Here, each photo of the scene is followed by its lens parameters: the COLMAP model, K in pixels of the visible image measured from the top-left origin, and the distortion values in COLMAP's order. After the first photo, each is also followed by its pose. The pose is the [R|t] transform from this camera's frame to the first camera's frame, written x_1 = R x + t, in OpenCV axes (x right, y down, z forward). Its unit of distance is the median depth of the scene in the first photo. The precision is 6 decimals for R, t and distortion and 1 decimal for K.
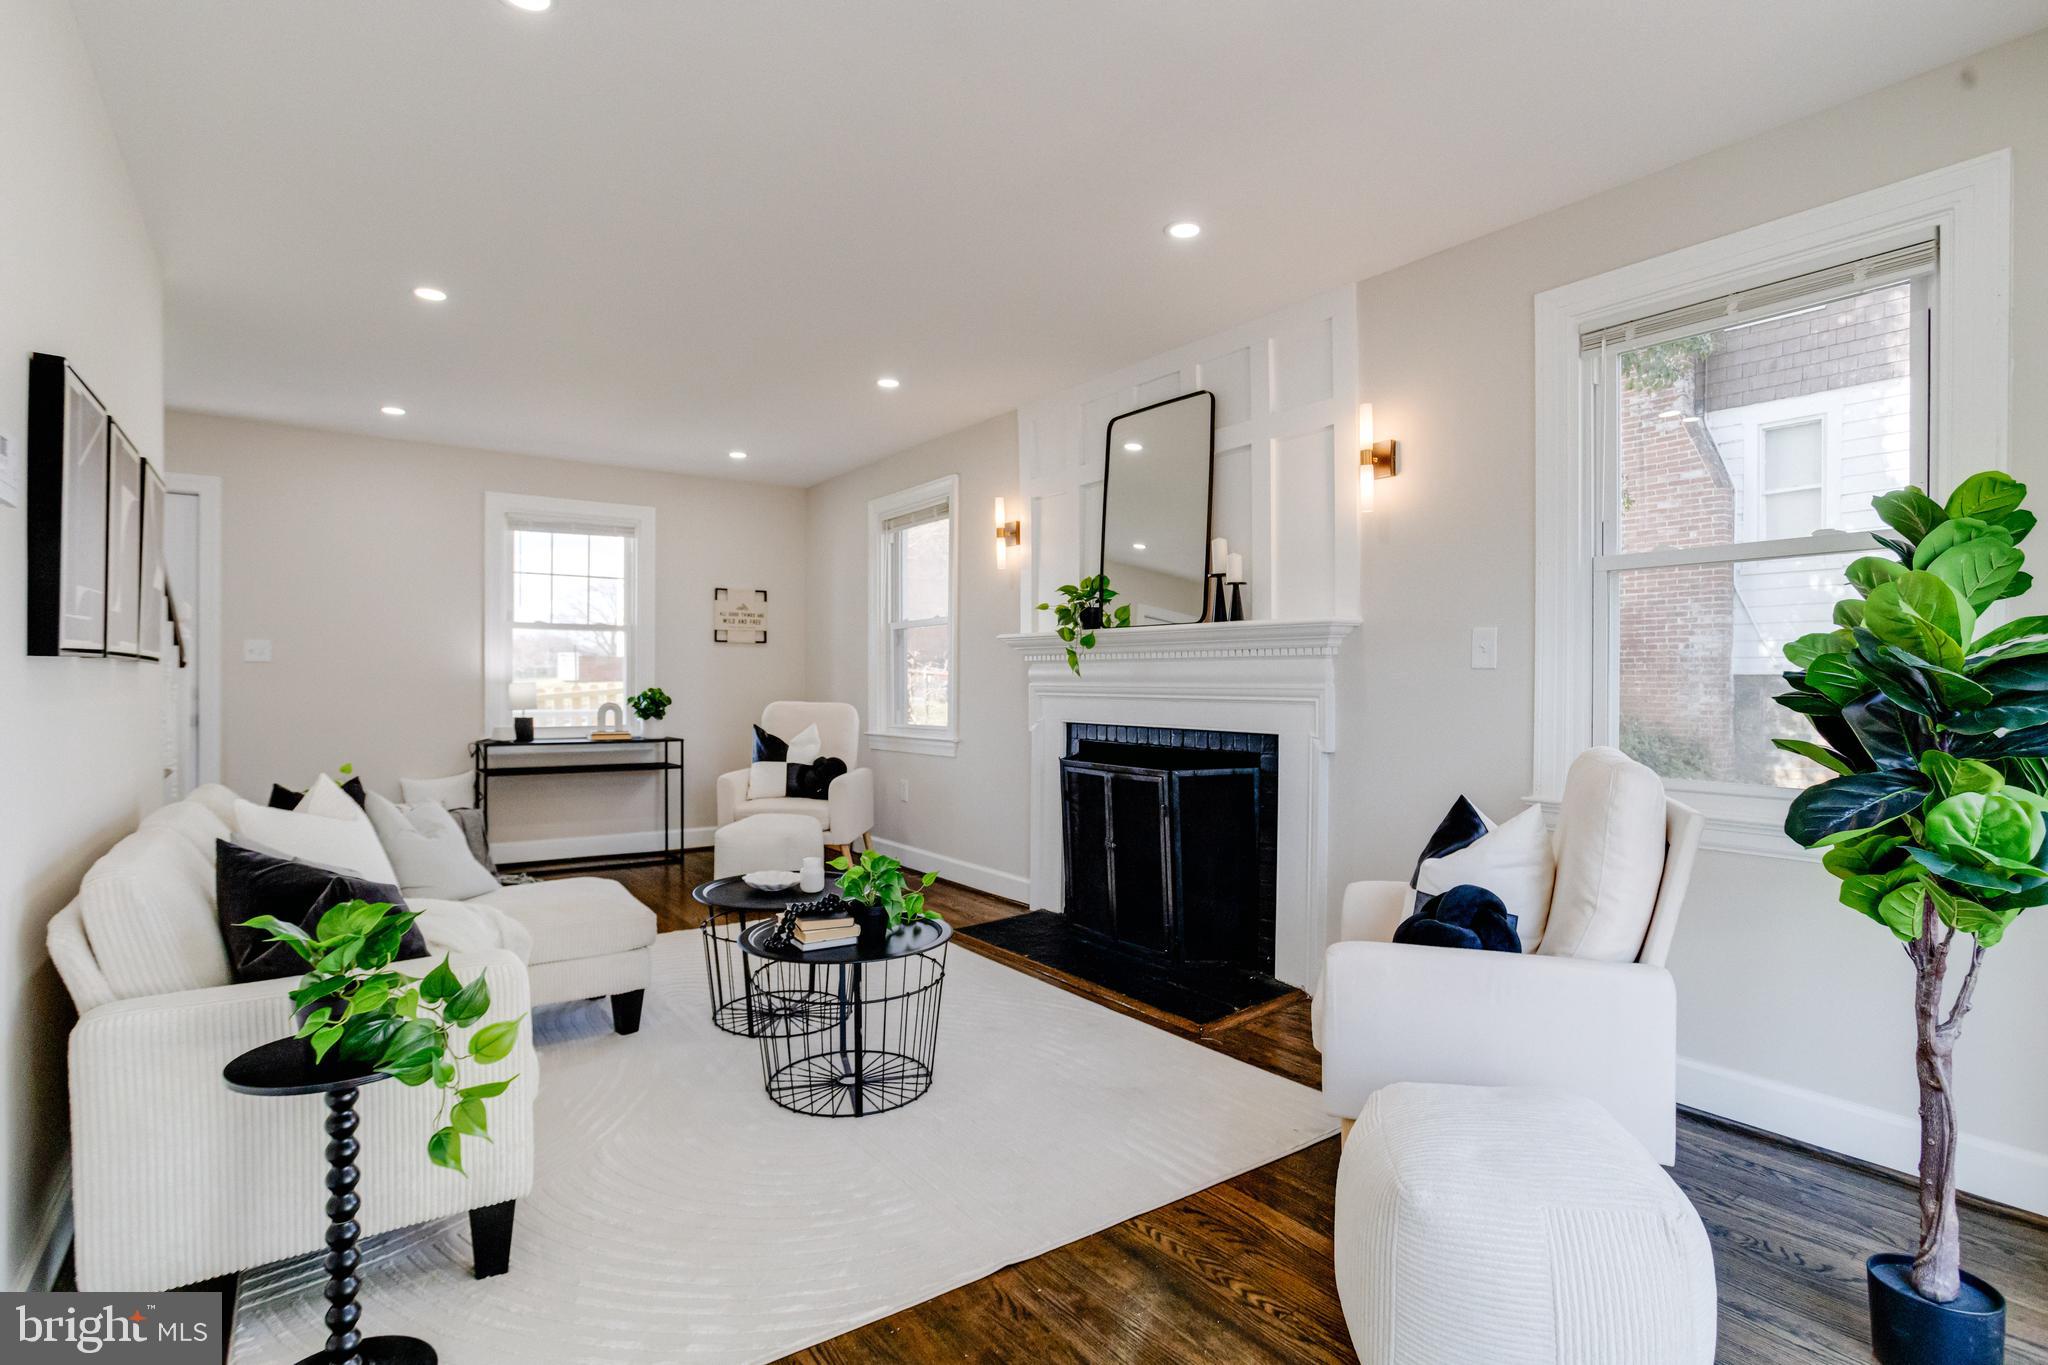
lens RADIAL K [[1021.2, 0, 1005.6], [0, 1021.2, 699.8], [0, 0, 1]] dist [-0.037727, 0.025381]
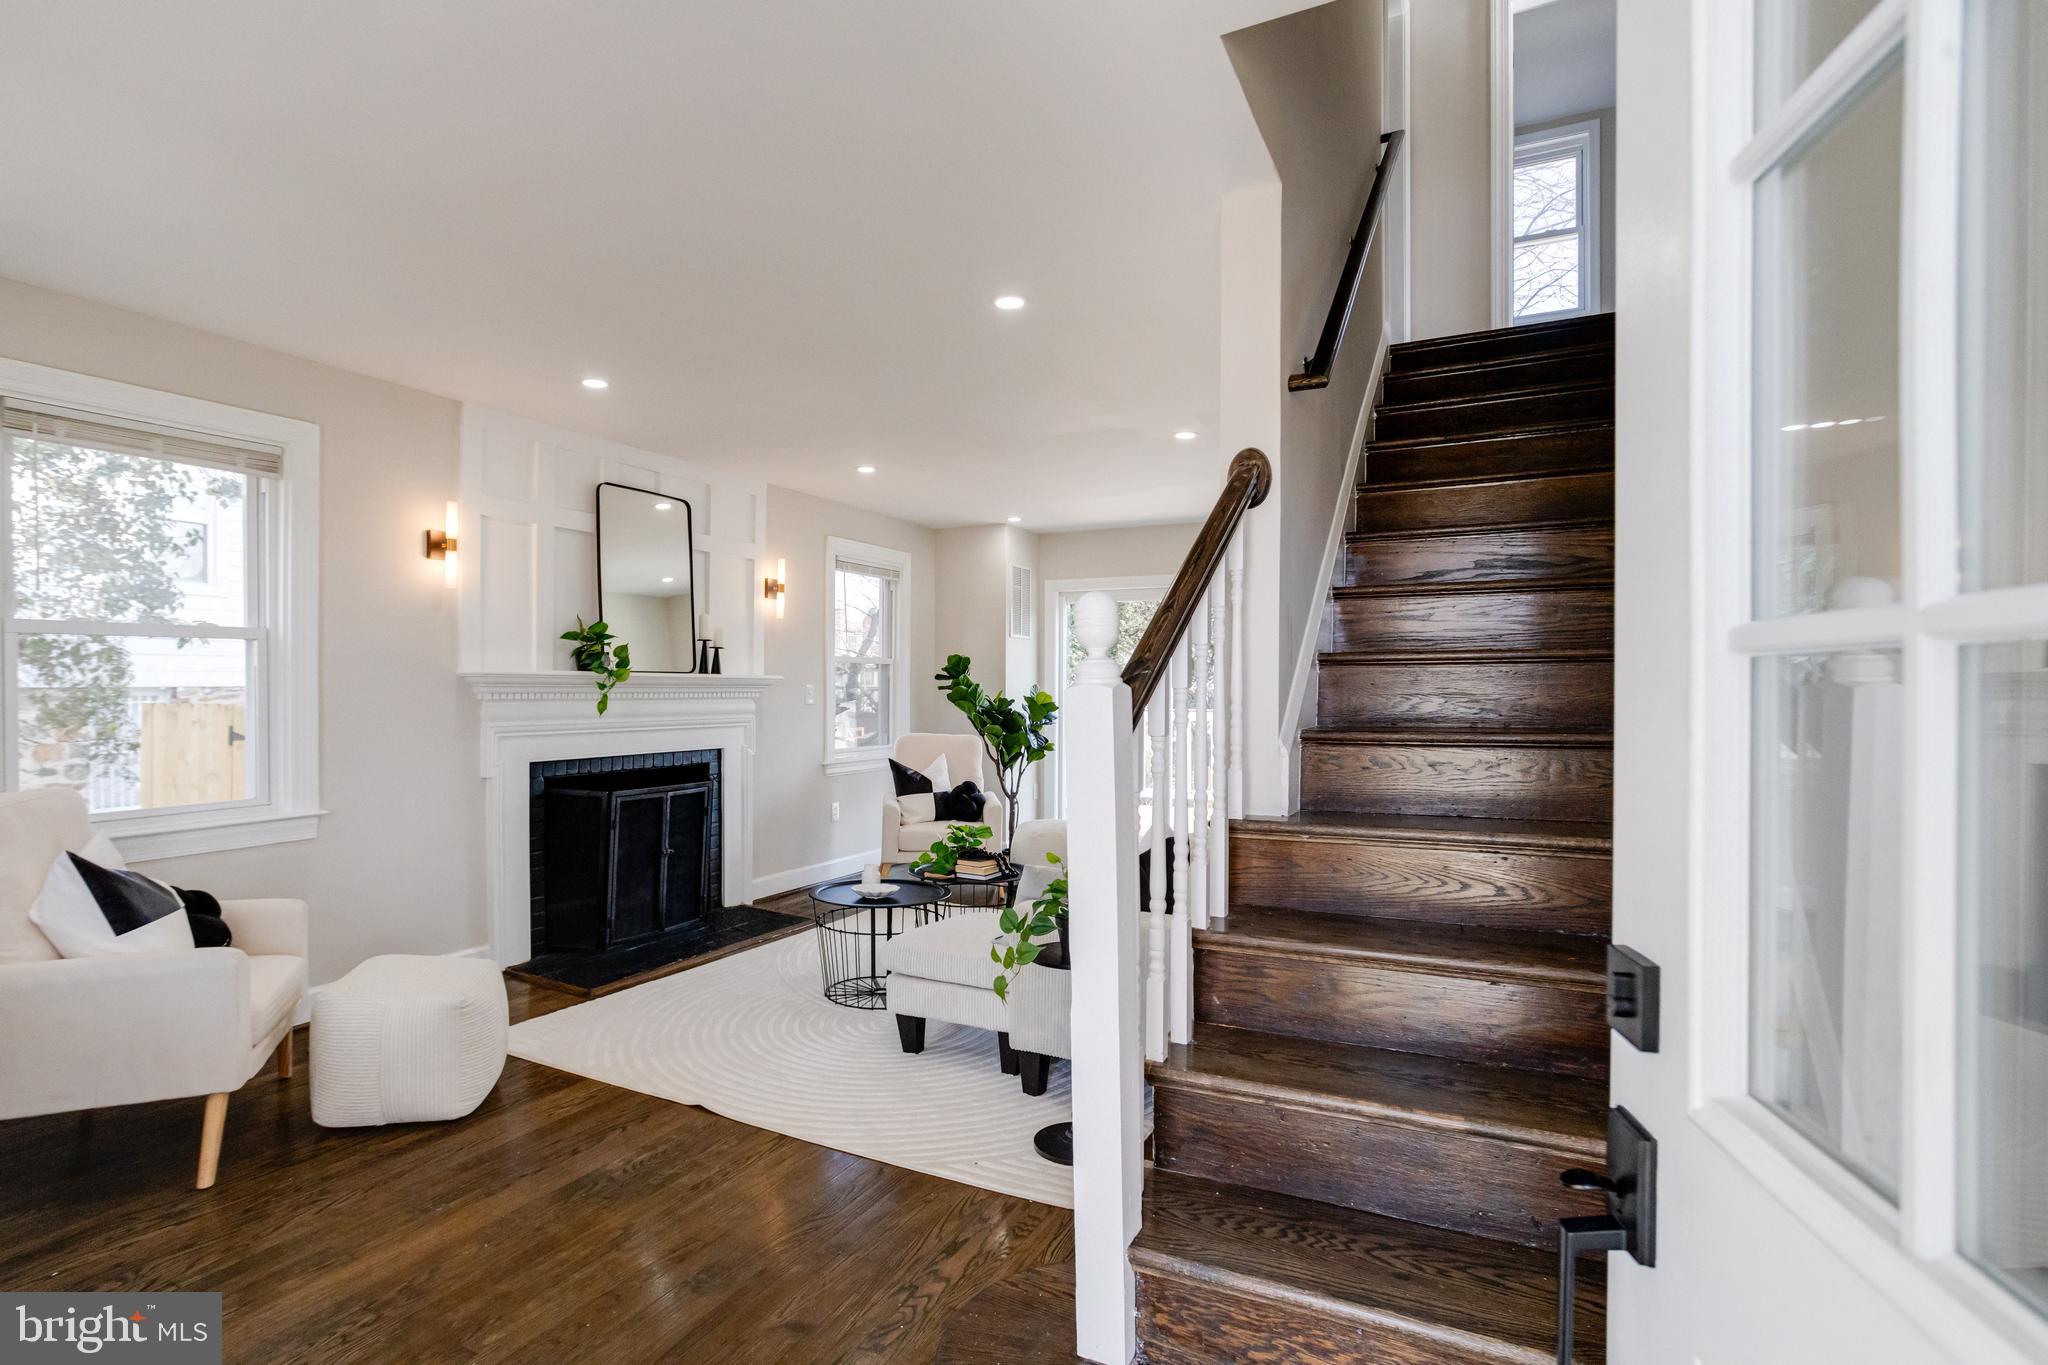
lens RADIAL K [[1015.9, 0, 988.3], [0, 1015.9, 699.4], [0, 0, 1]] dist [-0.030640, 0.026386]
pose [[-0.462526, -0.016442, 0.886453, -0.849617], [0.011052, 0.999643, 0.024308, -0.048216], [-0.886537, 0.021040, -0.462179, 0.904053]]
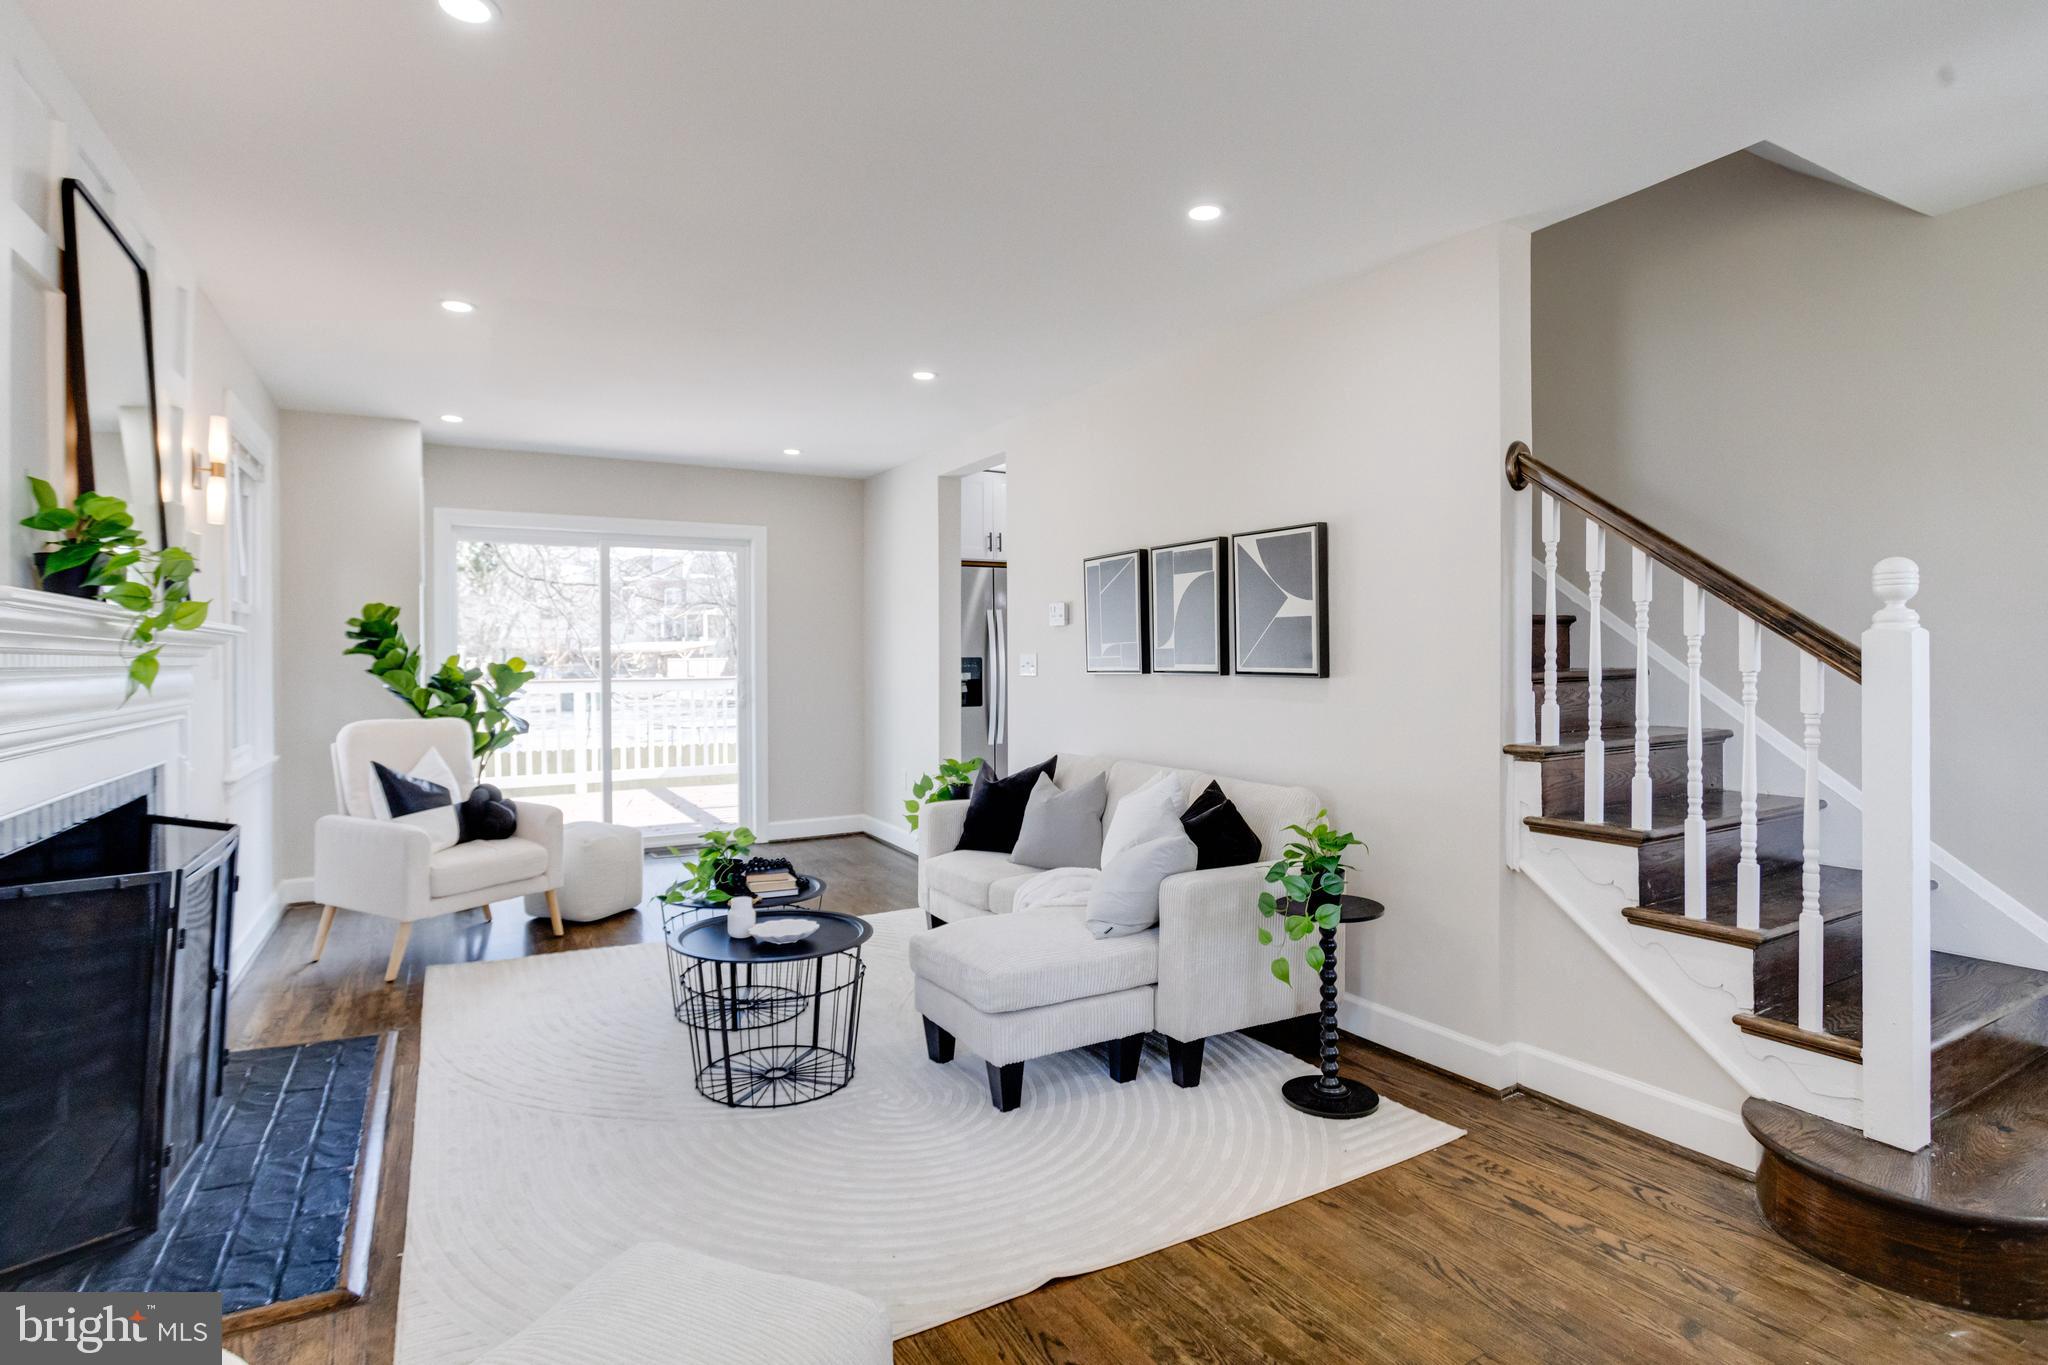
lens RADIAL K [[997.0, 0, 1005.4], [0, 997.0, 669.4], [0, 0, 1]] dist [-0.045220, 0.022340]
pose [[-0.995790, -0.001375, 0.091657, -0.304927], [0.001325, 0.999567, 0.029392, -0.040908], [-0.091658, 0.029390, -0.995357, 1.135367]]
